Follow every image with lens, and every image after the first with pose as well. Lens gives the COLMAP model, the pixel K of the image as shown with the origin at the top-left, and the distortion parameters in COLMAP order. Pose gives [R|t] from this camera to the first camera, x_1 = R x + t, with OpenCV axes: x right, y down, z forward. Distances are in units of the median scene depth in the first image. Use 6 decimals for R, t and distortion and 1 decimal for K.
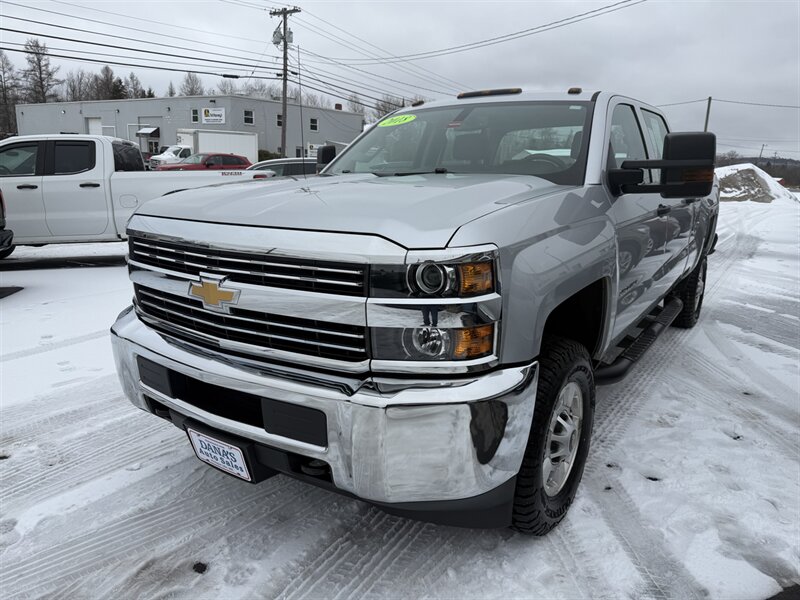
lens RADIAL K [[635.0, 0, 398.9], [0, 635.0, 297.5], [0, 0, 1]] dist [0.030941, -0.042939]
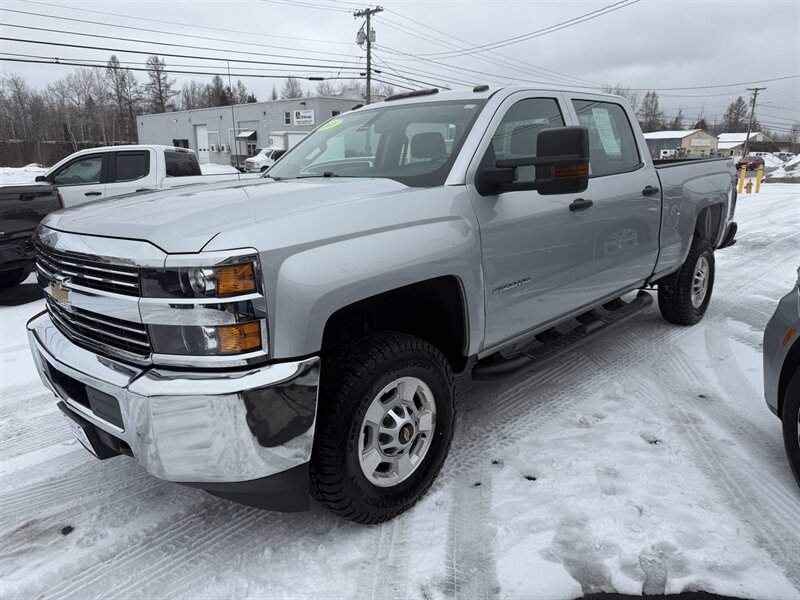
lens RADIAL K [[635.0, 0, 383.4], [0, 635.0, 289.8], [0, 0, 1]] dist [0.030941, -0.042939]
pose [[0.980859, -0.000305, -0.194720, 0.404133], [0.000261, 1.000000, -0.000252, -0.008762], [0.194720, 0.000197, 0.980859, -0.016504]]
